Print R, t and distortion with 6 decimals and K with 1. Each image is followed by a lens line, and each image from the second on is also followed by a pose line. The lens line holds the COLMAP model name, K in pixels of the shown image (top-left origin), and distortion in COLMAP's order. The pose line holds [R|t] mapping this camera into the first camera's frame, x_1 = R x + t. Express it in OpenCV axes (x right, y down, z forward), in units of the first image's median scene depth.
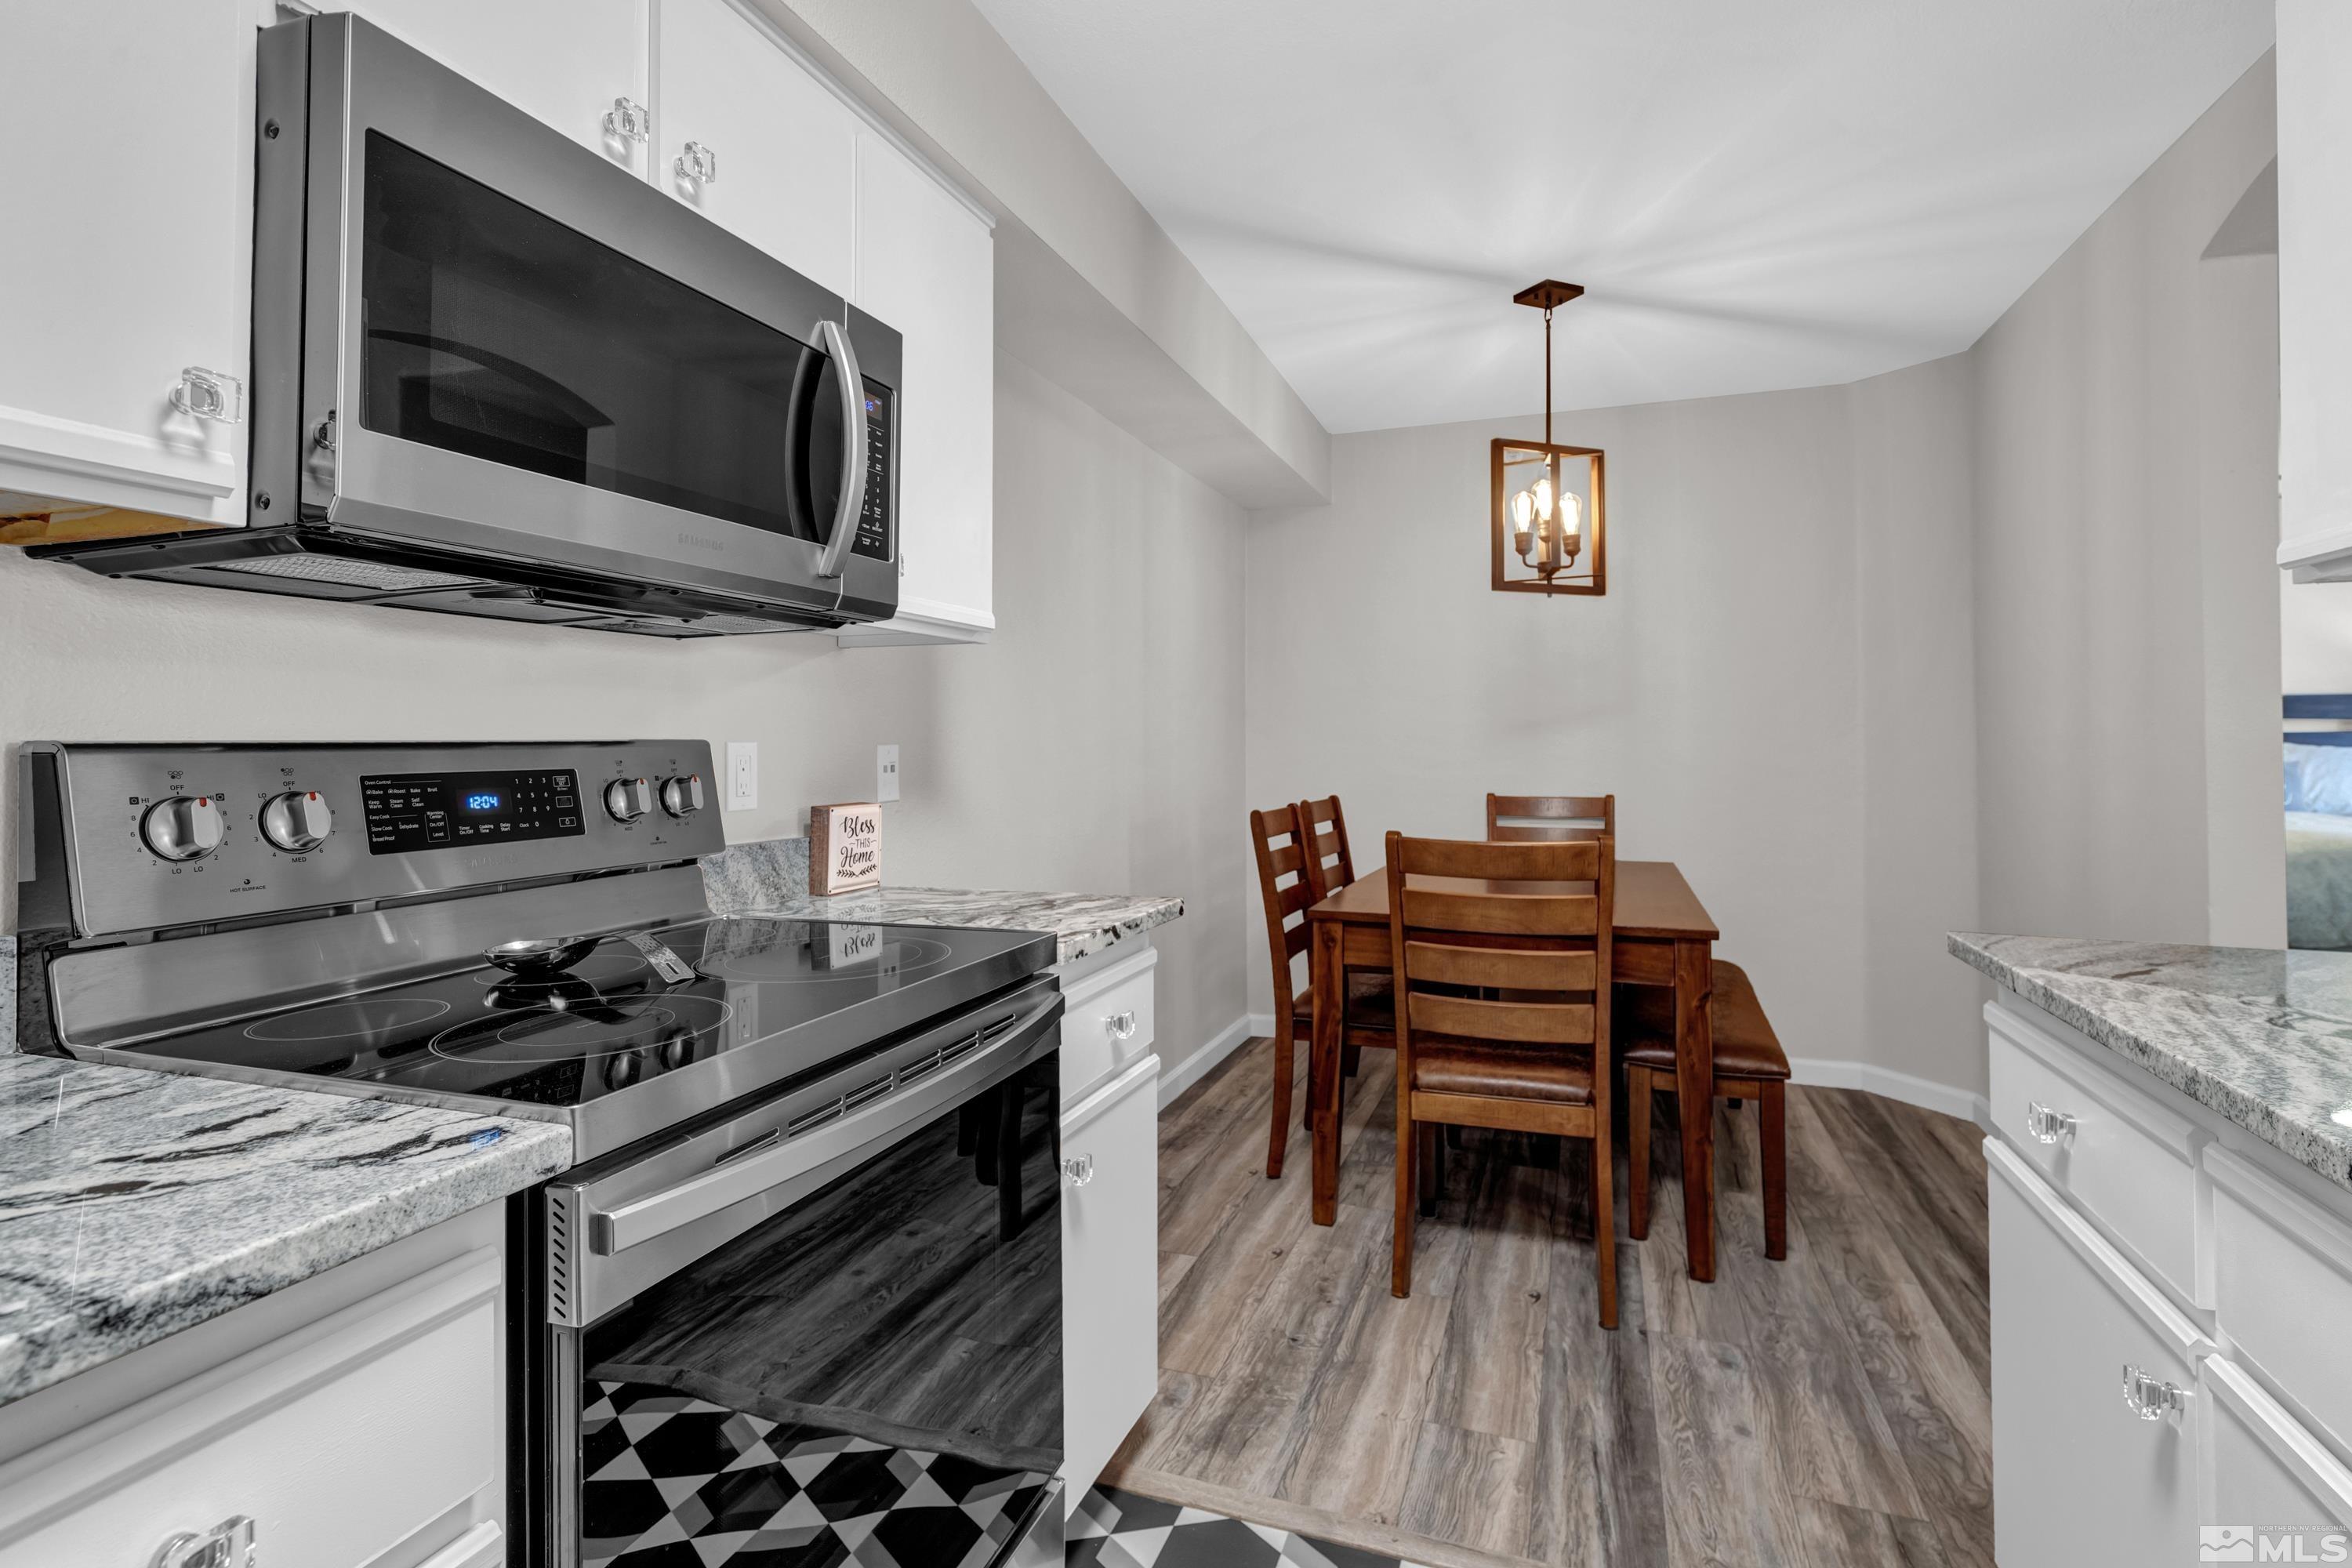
lens RADIAL K [[1147.2, 0, 1164.7], [0, 1147.2, 723.5], [0, 0, 1]] dist [0.001475, 0.000447]
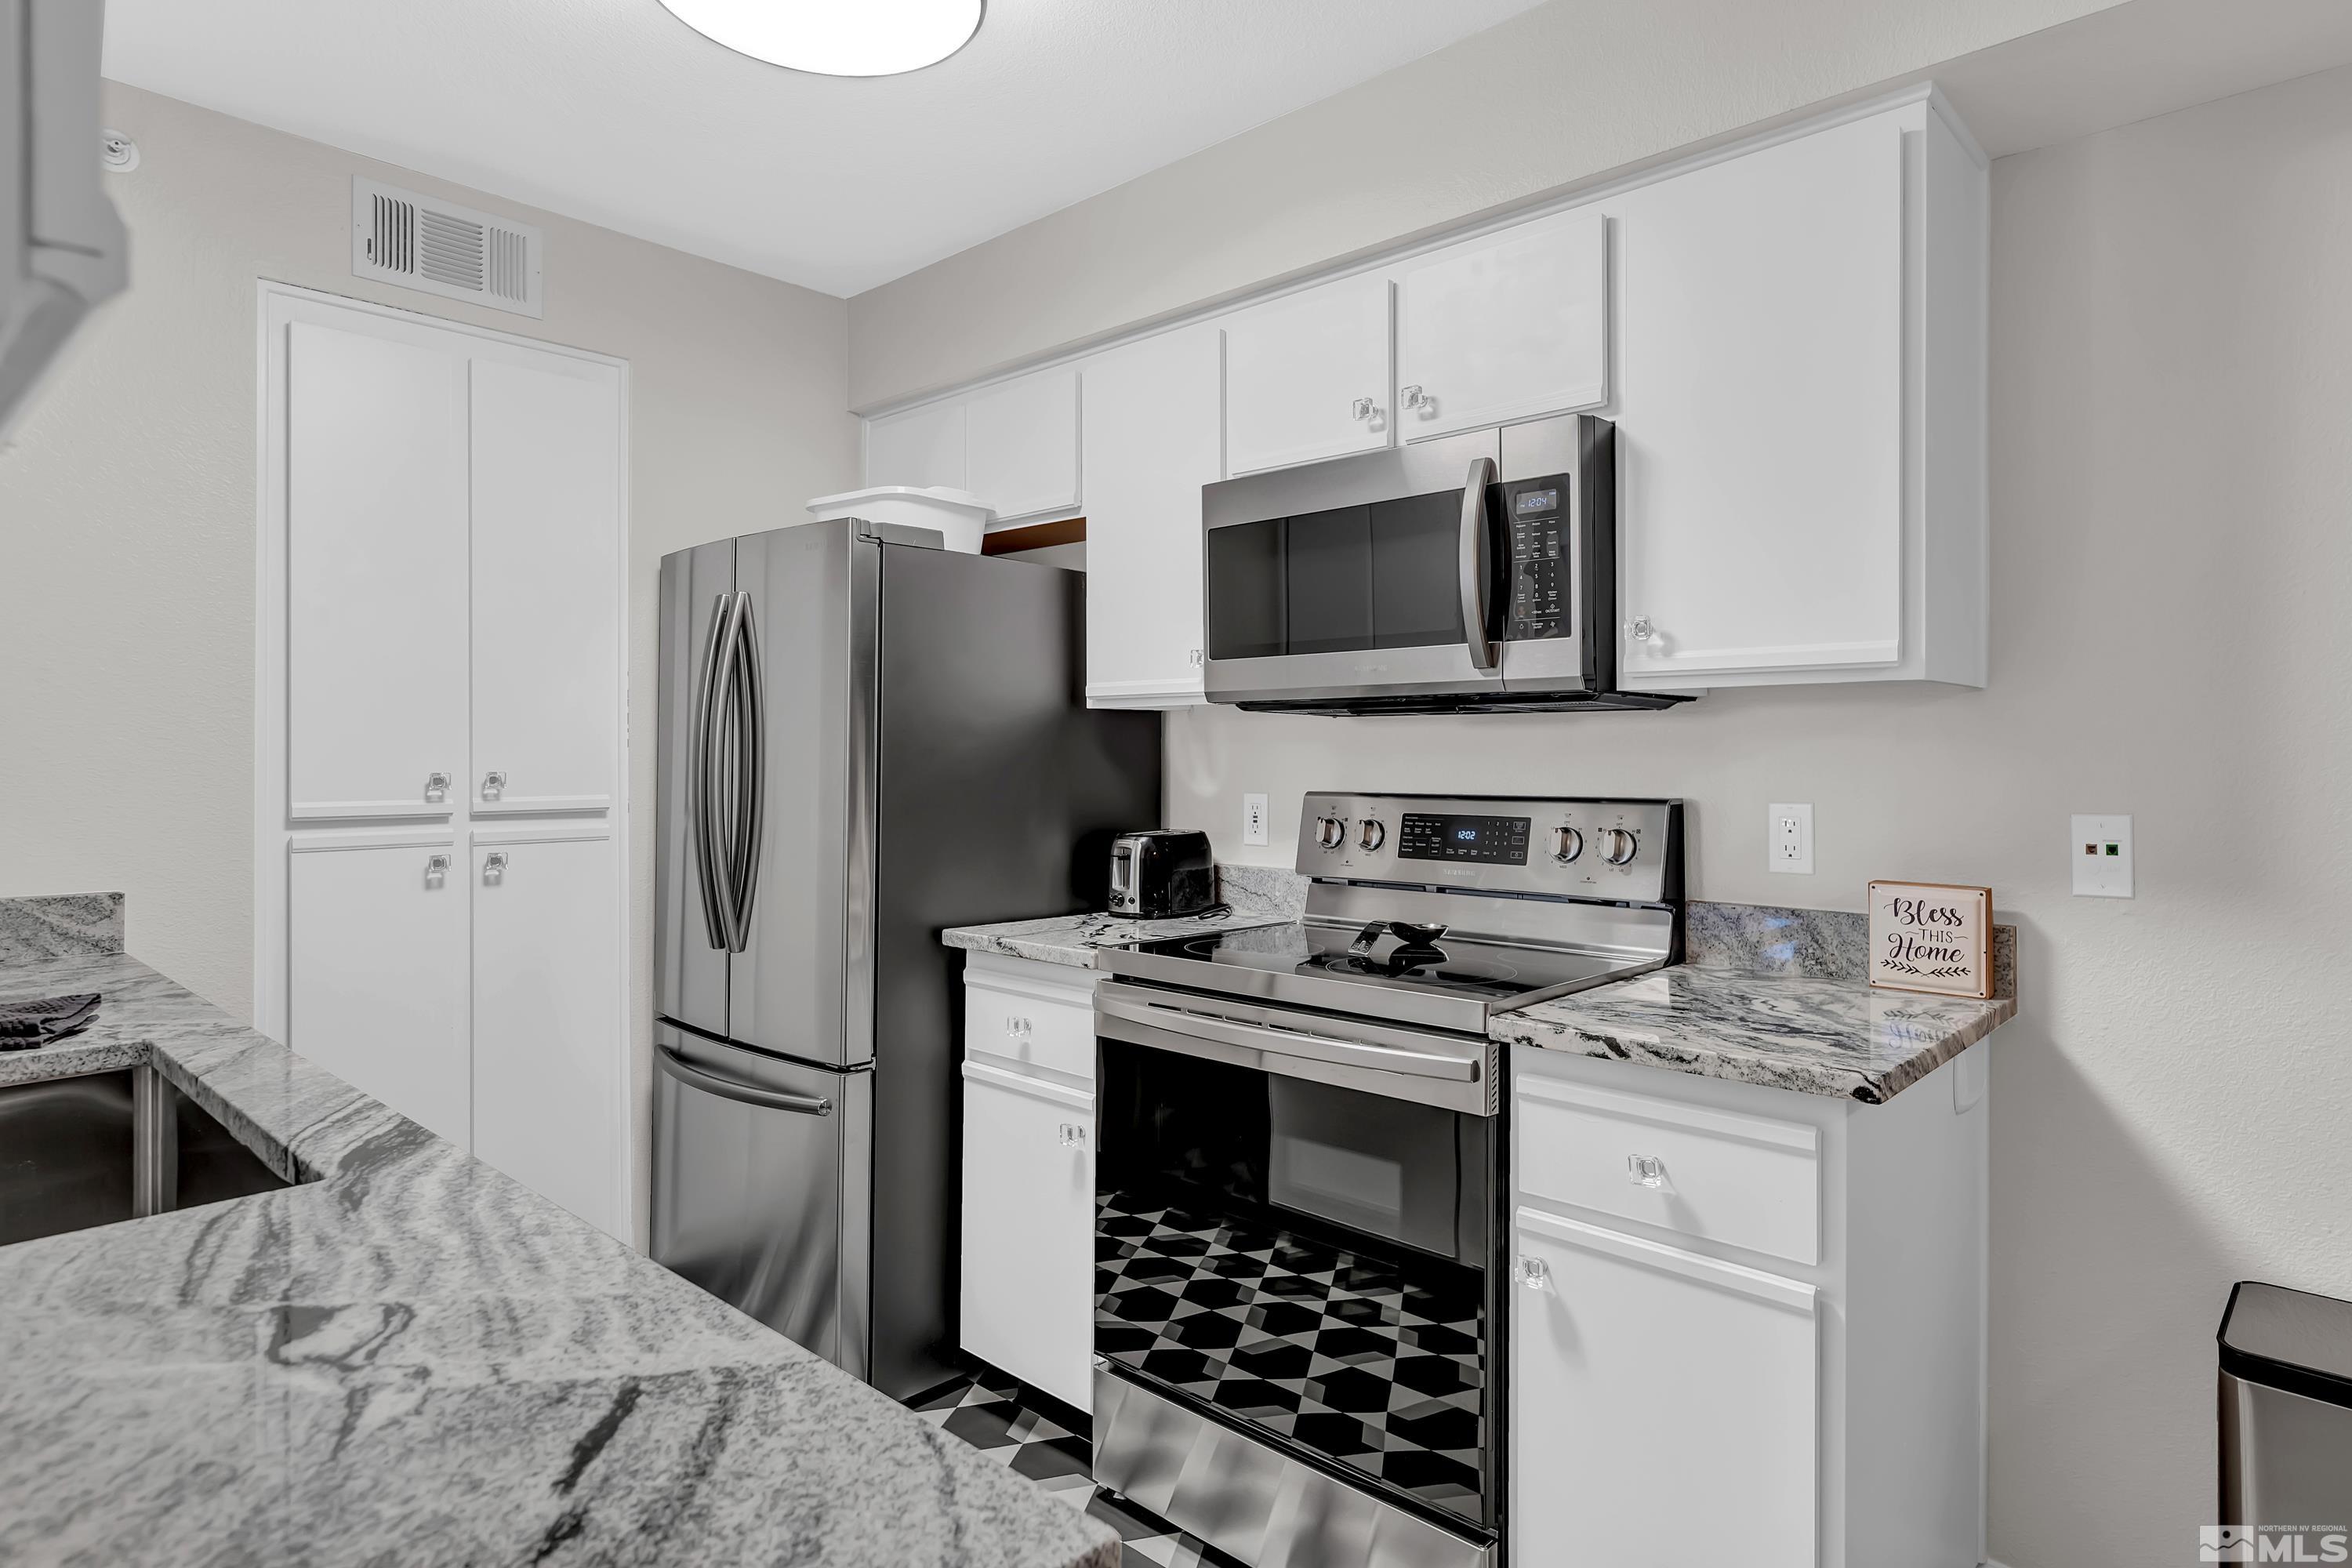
lens RADIAL K [[1317.2, 0, 1172.3], [0, 1317.2, 750.7], [0, 0, 1]] dist [-0.006185, 0.006283]
pose [[-0.403643, 0.000307, -0.914916, 0.689150], [0.015773, 0.999854, -0.006623, -0.022960], [0.914781, -0.017104, -0.403589, 0.780863]]
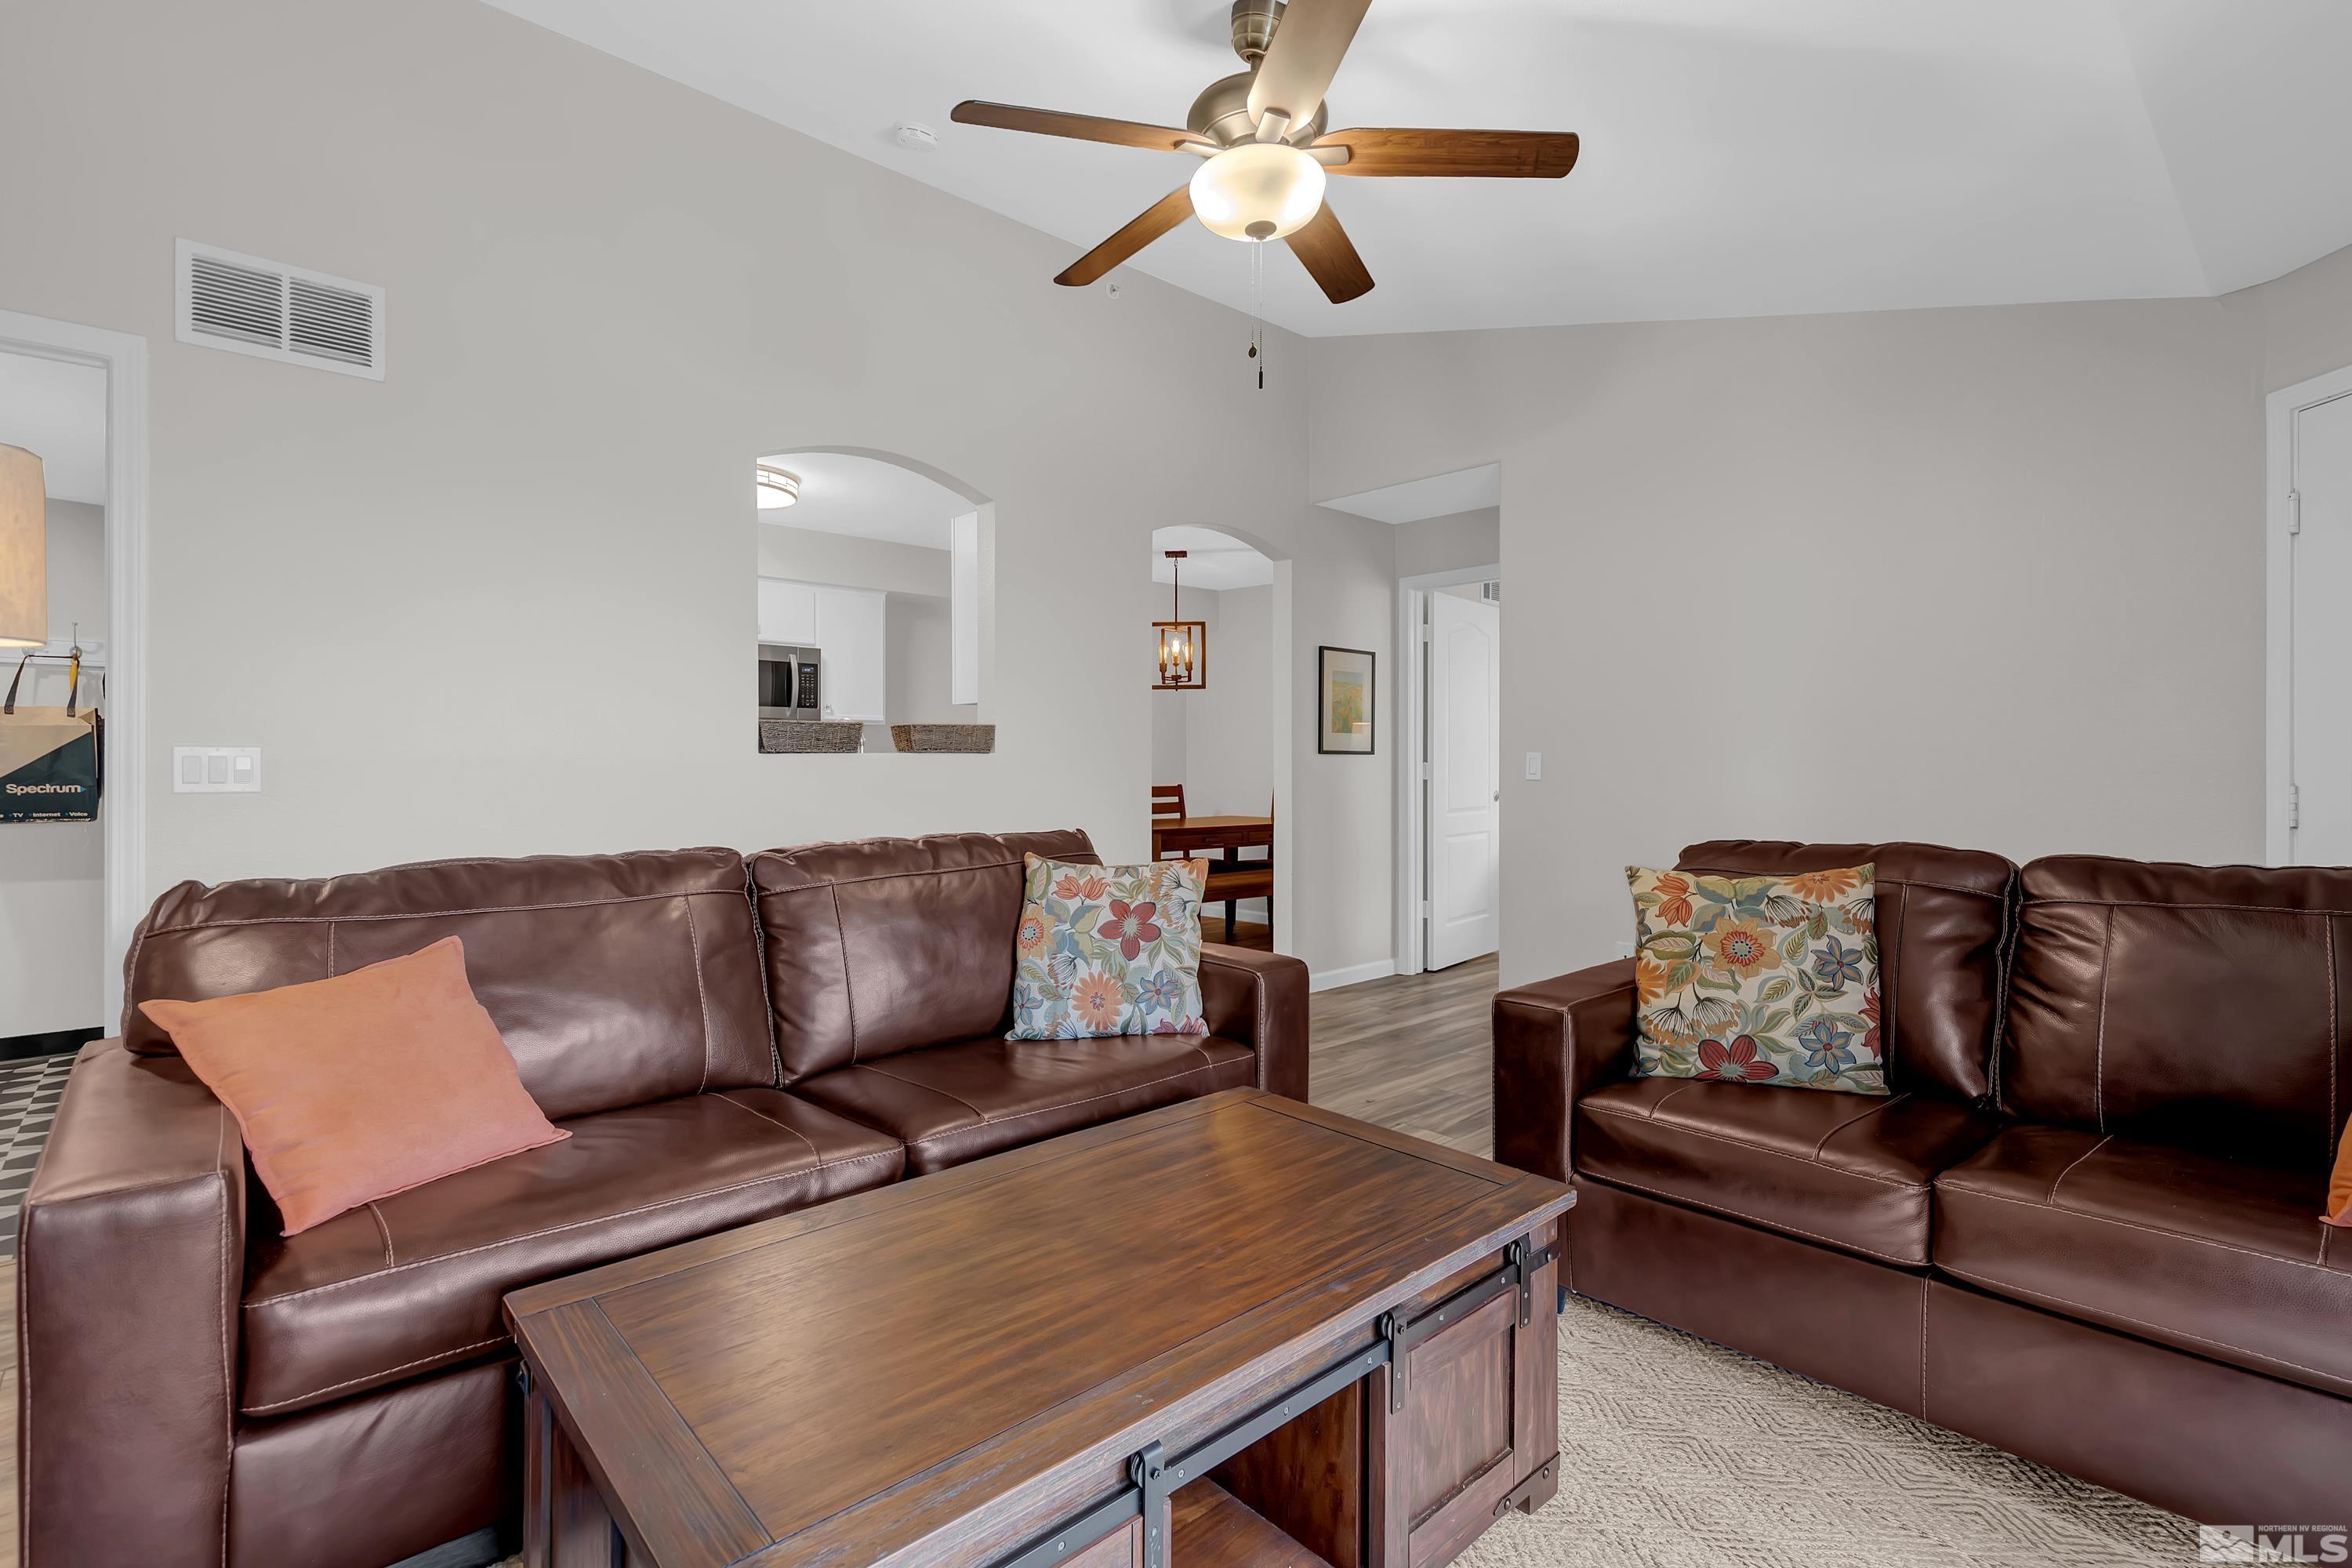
lens RADIAL K [[1088.6, 0, 1176.8], [0, 1088.6, 786.2], [0, 0, 1]] dist [0.008617, 0.000098]
pose [[0.878138, 0.009992, -0.478303, 1.785011], [0.001717, 0.999710, 0.024036, 0.033585], [0.478404, -0.021929, 0.877866, -1.166377]]
